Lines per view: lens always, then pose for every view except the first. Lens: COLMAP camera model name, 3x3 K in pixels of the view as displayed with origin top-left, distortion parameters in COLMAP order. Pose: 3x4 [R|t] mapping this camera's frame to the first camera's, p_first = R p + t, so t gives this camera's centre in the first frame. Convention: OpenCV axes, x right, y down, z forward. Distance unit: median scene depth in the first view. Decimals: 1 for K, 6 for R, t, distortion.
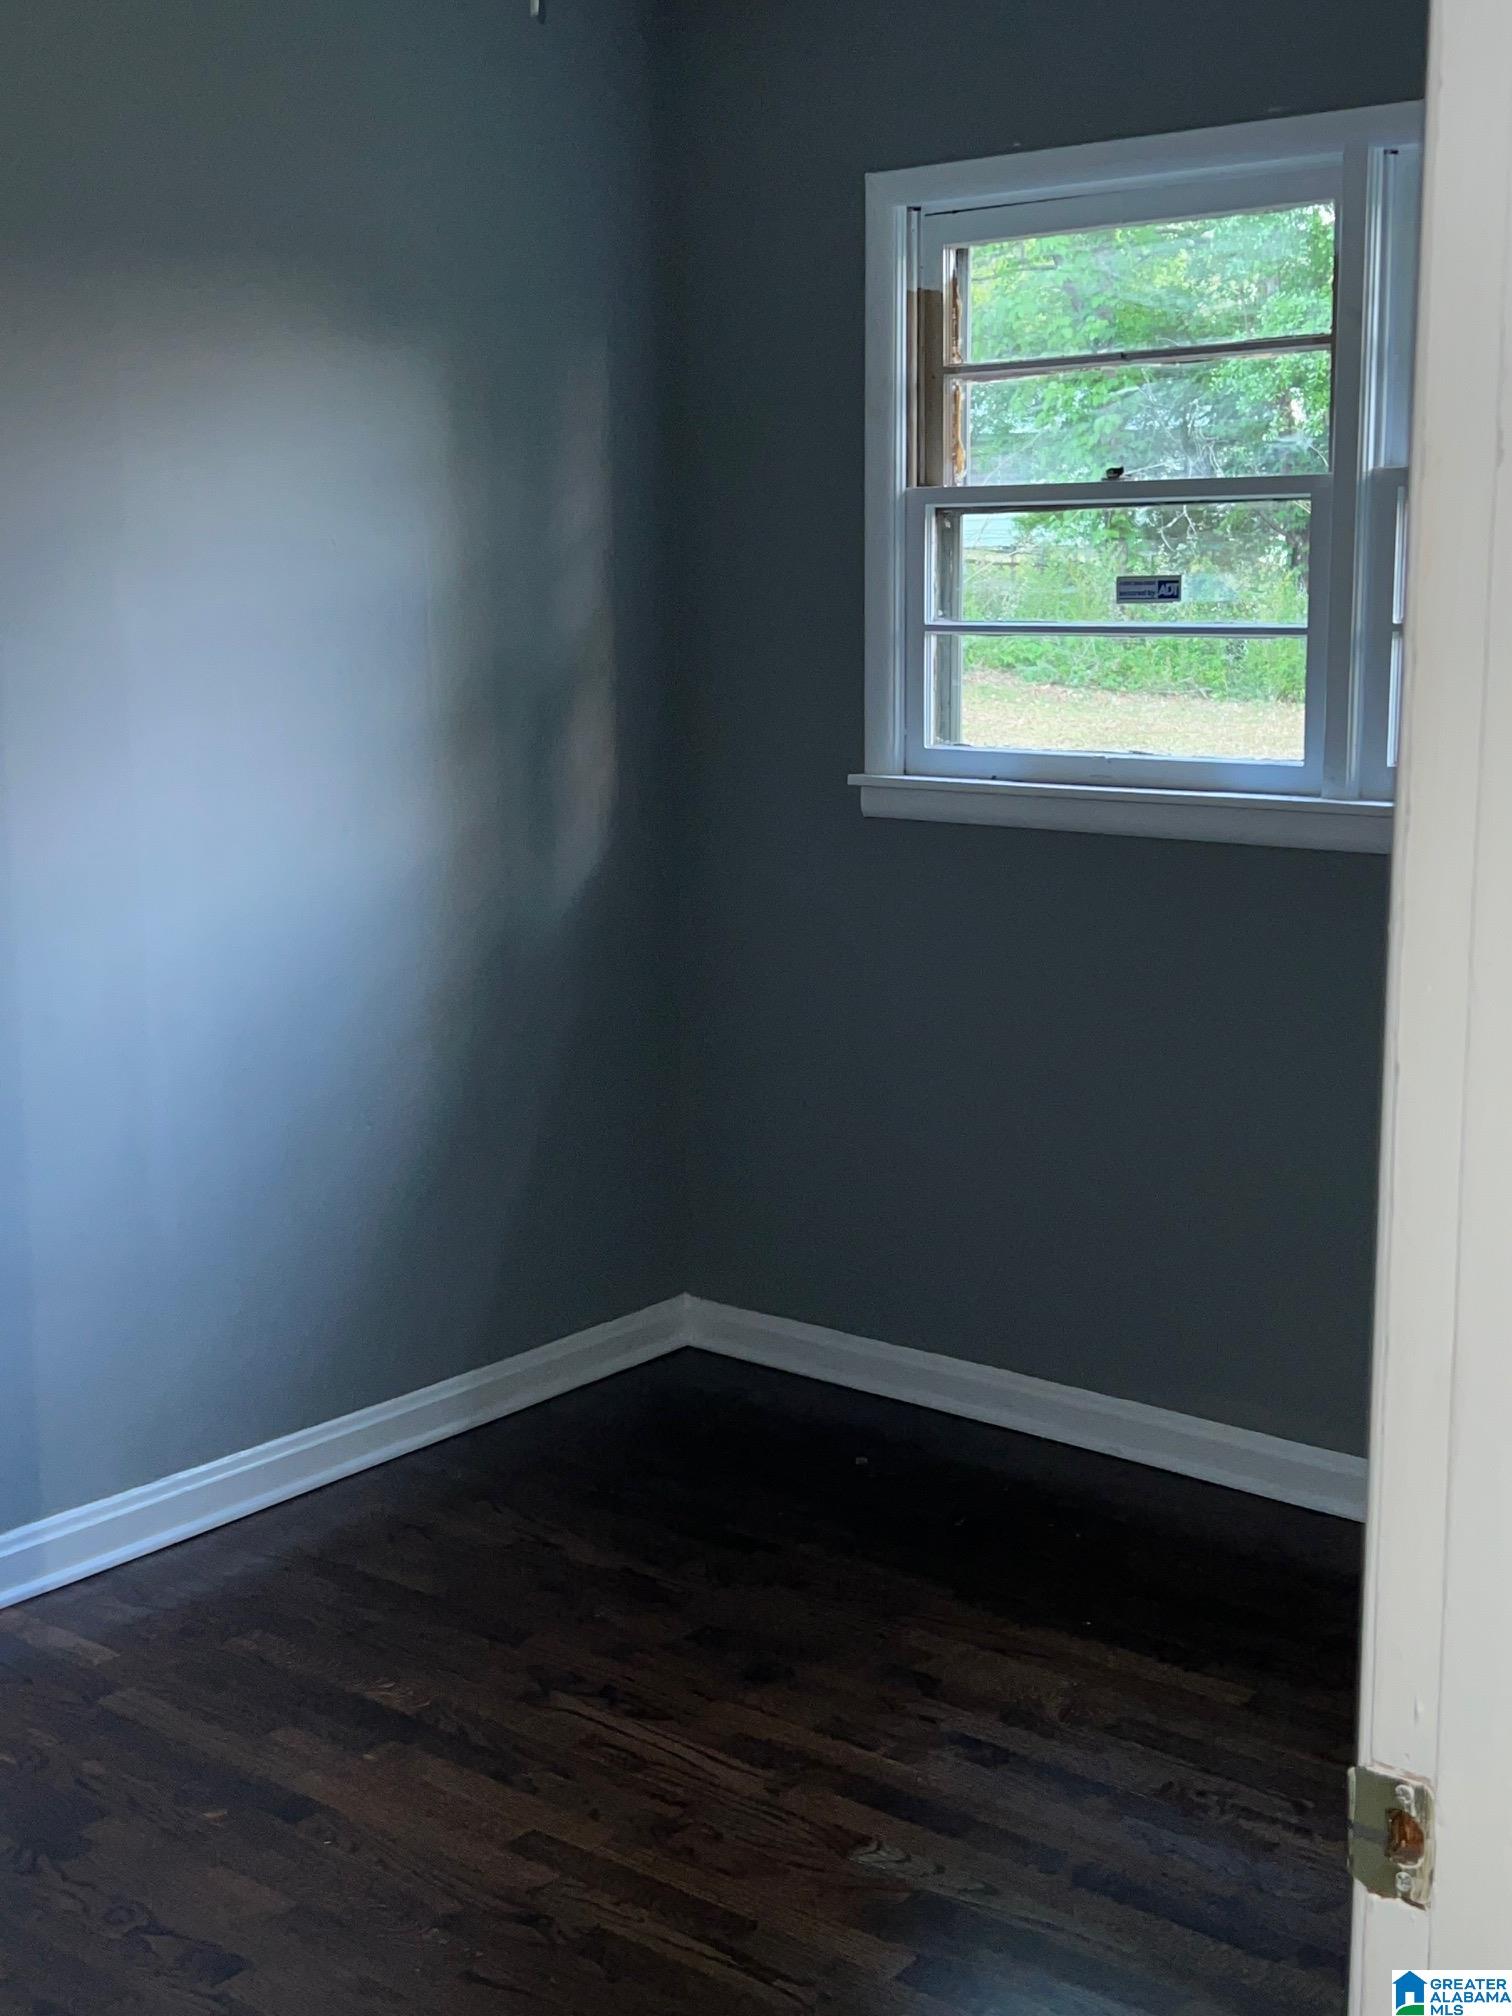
lens RADIAL K [[2535.5, 0, 756.0], [0, 2535.5, 1008.0], [0, 0, 1]] dist [0.067611, -0.214598]
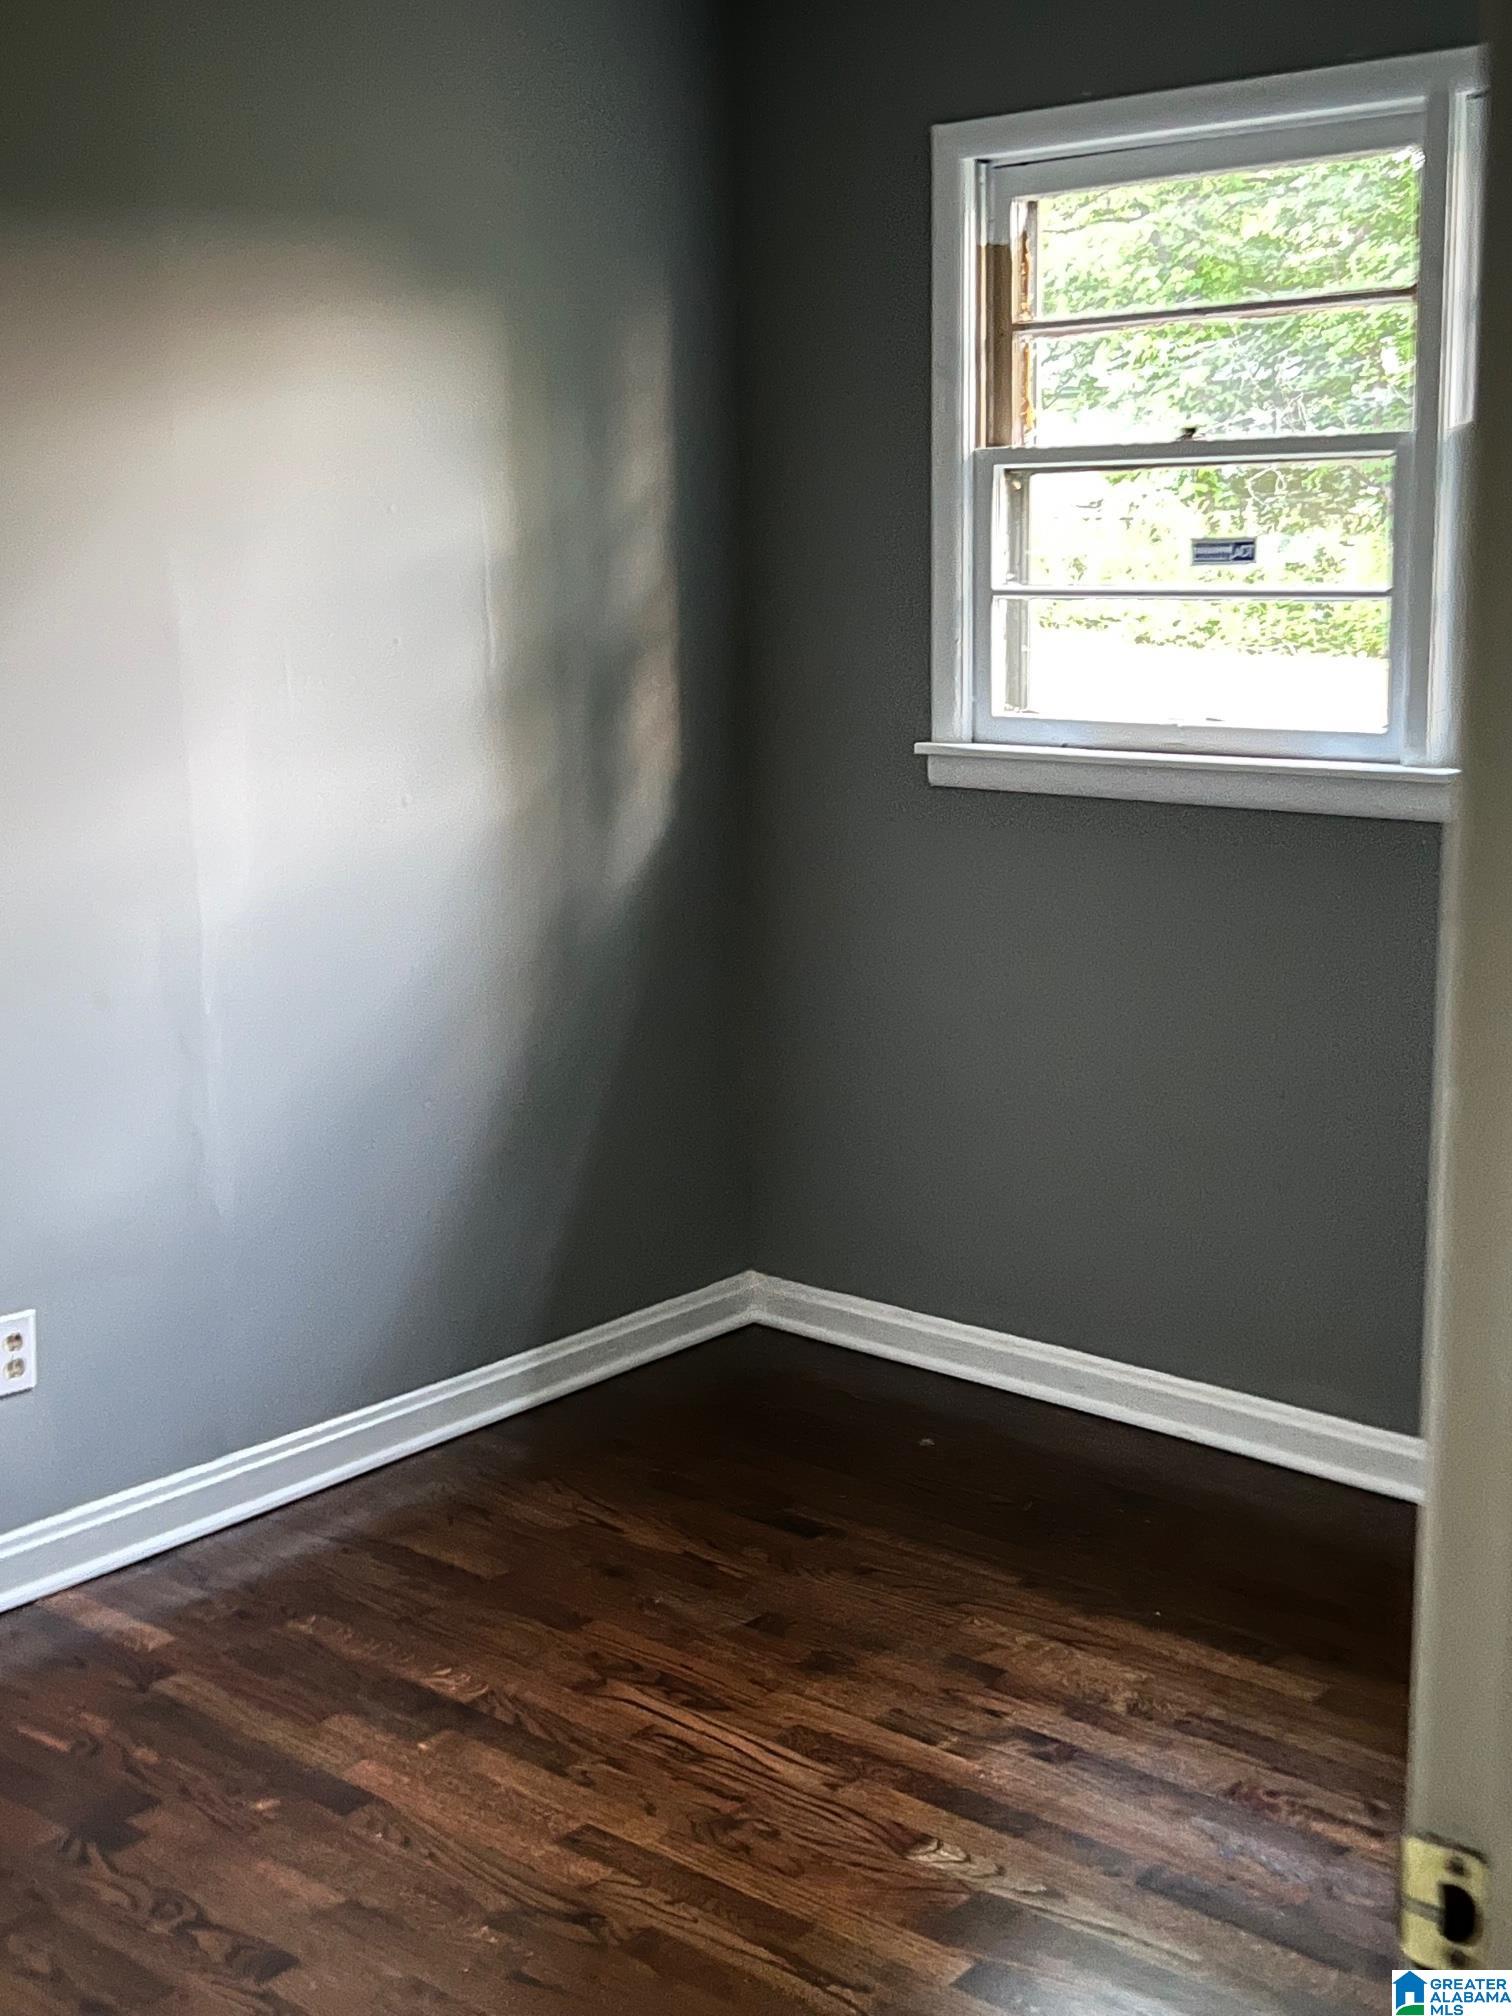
lens RADIAL K [[2535.5, 0, 756.0], [0, 2535.5, 1008.0], [0, 0, 1]] dist [0.067611, -0.214598]
pose [[0.999423, -0.000868, -0.033963, 0.009544], [0.001430, 0.999862, 0.016521, -0.007124], [0.033944, -0.016560, 0.999287, 0.020999]]
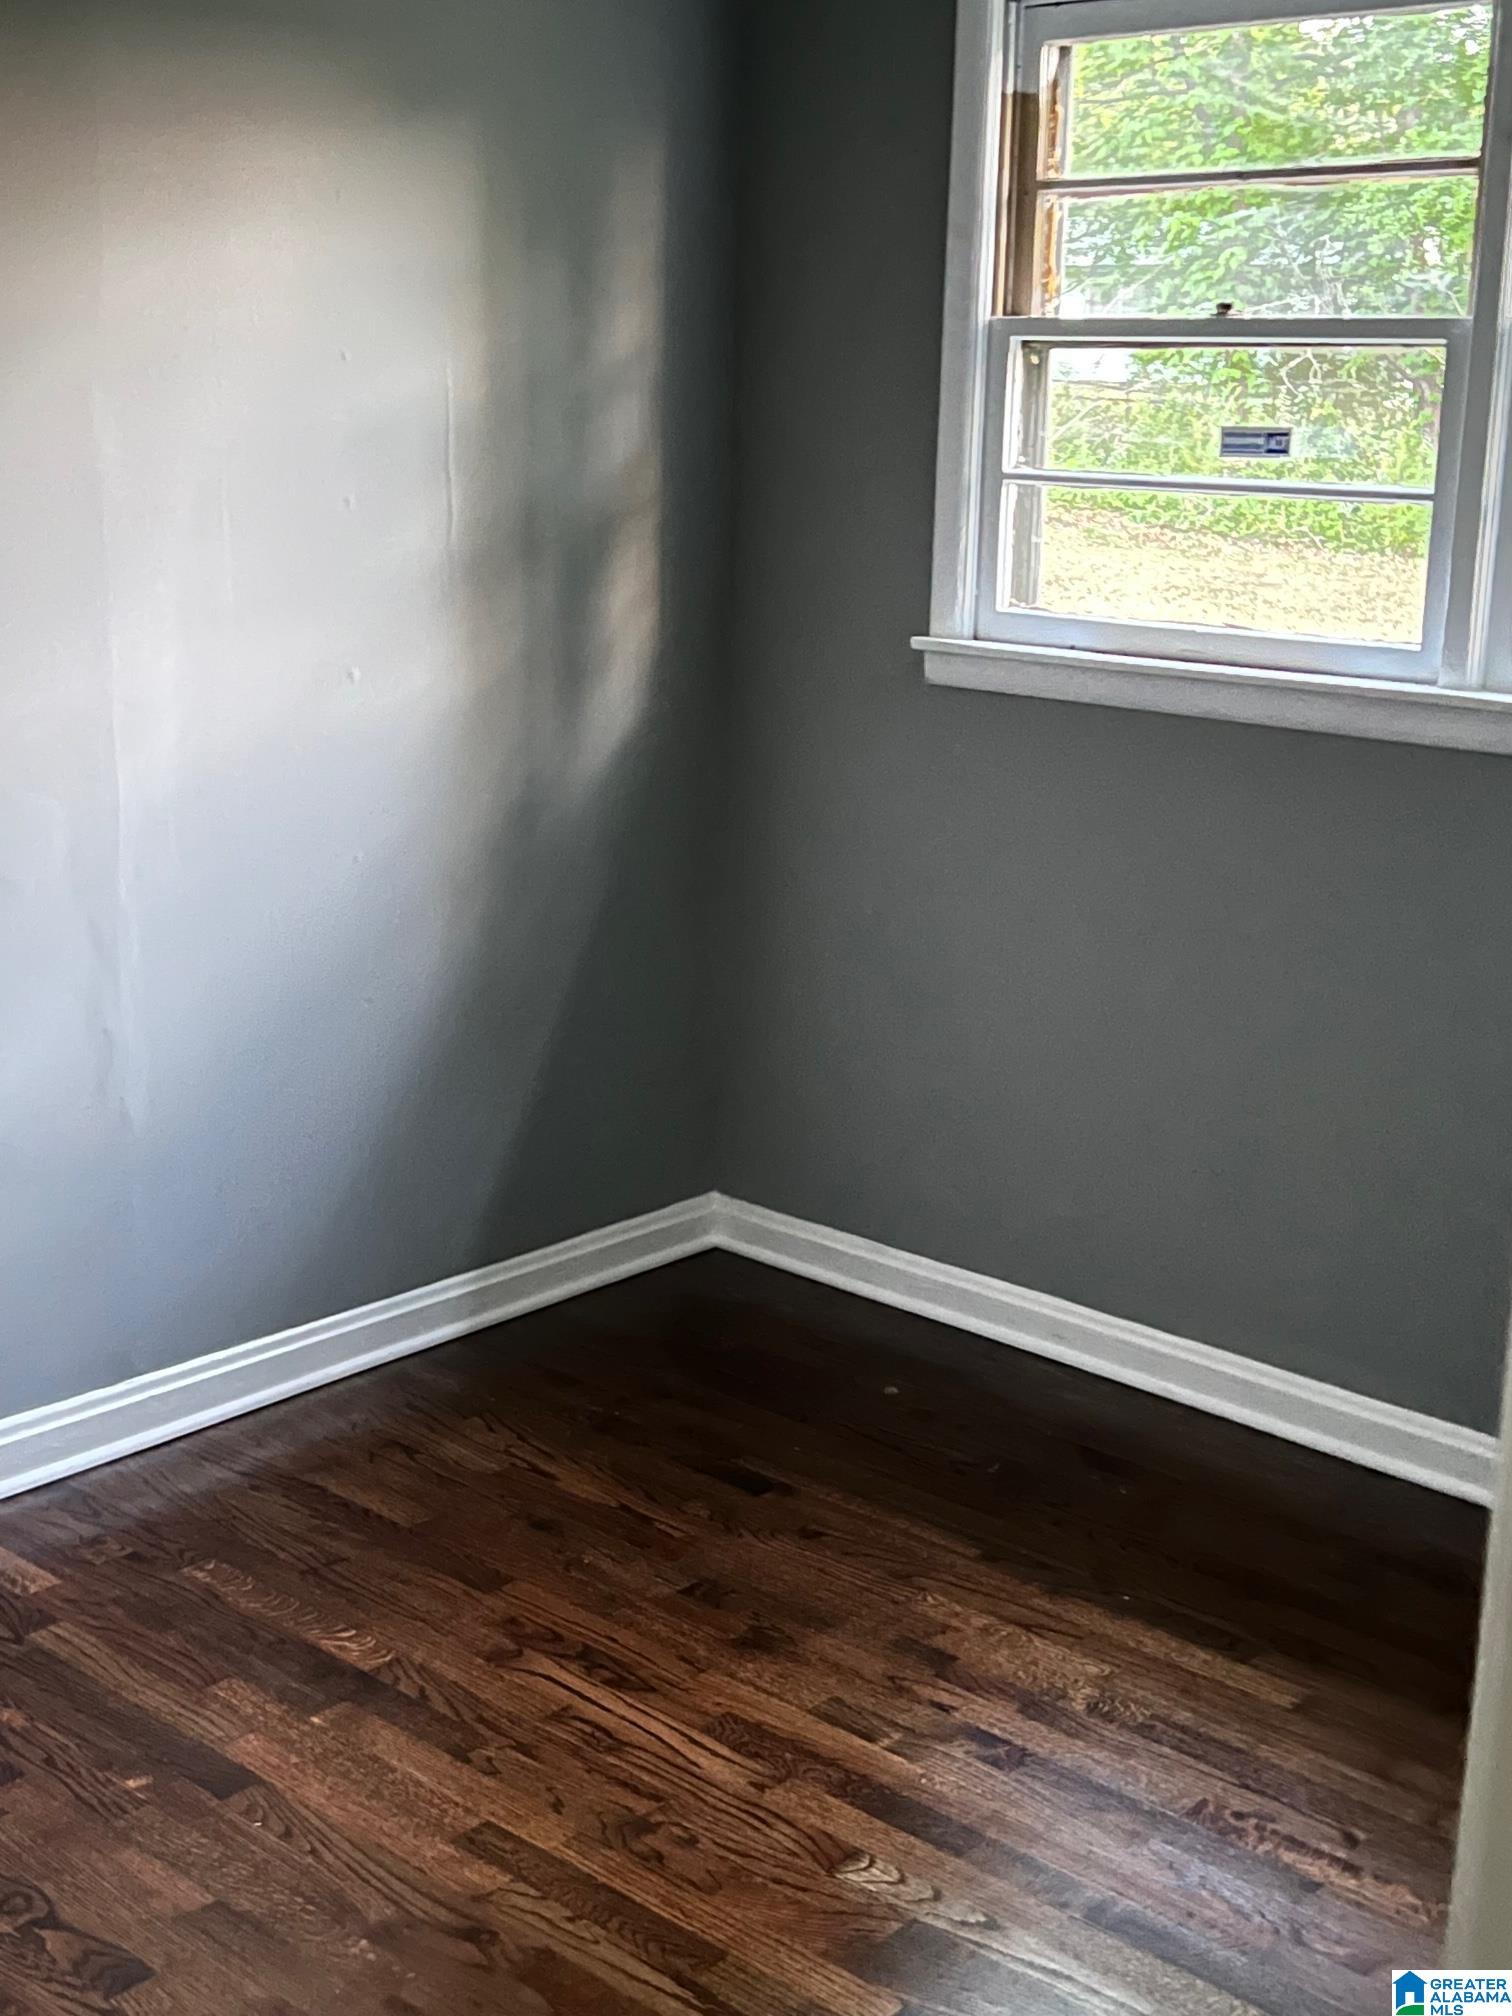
lens RADIAL K [[2539.4, 0, 781.3], [0, 2539.4, 990.9], [0, 0, 1]] dist [0.033937, -0.079969]
pose [[0.998763, 0.042915, -0.025096, 0.021524], [-0.041347, 0.997343, 0.059975, -0.021995], [0.027603, -0.058863, 0.997884, 0.106450]]
